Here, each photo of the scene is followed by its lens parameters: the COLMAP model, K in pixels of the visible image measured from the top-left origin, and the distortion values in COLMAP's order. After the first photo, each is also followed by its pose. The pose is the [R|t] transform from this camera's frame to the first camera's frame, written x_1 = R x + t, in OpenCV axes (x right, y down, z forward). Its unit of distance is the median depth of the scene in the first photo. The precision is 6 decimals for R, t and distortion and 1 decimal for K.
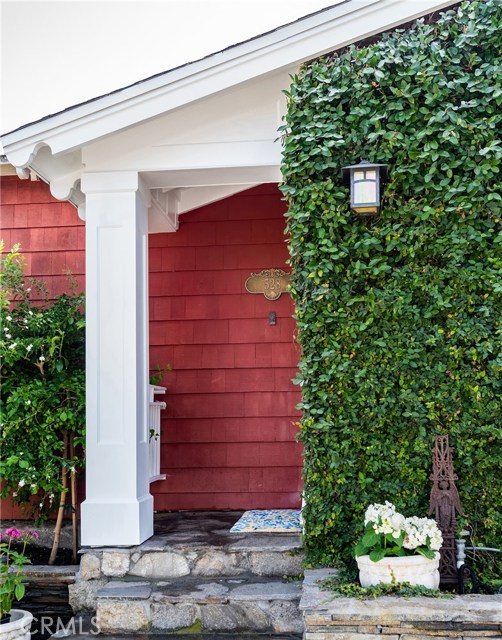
lens RADIAL K [[686.3, 0, 249.8], [0, 686.3, 376.9], [0, 0, 1]] dist [0.031549, 0.000000]
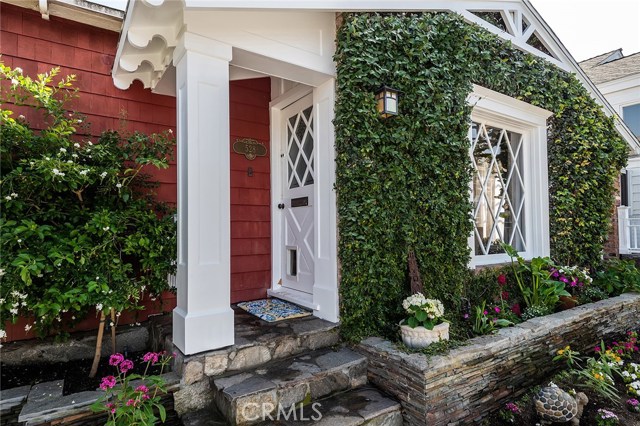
lens RADIAL K [[365.2, 0, 319.8], [0, 365.2, 210.5], [0, 0, 1]] dist [0.038049, -0.011935]
pose [[0.771989, 0.039647, 0.634398, -0.500699], [-0.041396, 0.999070, -0.012063, 0.002521], [-0.634286, -0.016949, 0.772912, 0.412075]]
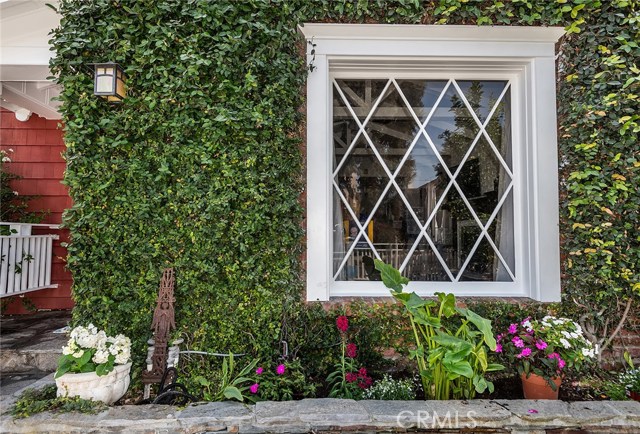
lens RADIAL K [[351.8, 0, 308.0], [0, 351.8, 208.2], [0, 0, 1]] dist [0.023926, -0.002970]
pose [[0.993970, 0.026184, 0.106478, 0.475254], [-0.024114, 0.999495, -0.020679, -0.024959], [-0.106966, 0.017987, 0.994100, 0.278552]]
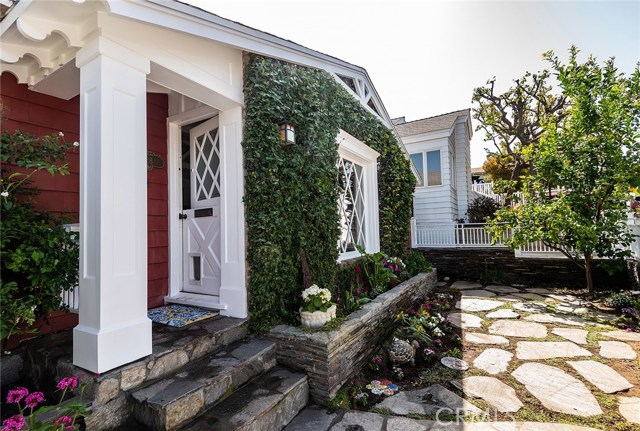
lens RADIAL K [[300.3, 0, 324.4], [0, 300.3, 213.1], [0, 0, 1]] dist [0.026863, -0.008400]
pose [[0.426018, 0.061232, 0.902640, -0.574705], [-0.030751, 0.998111, -0.053195, 0.008010], [-0.904192, -0.005095, 0.427096, 0.507159]]
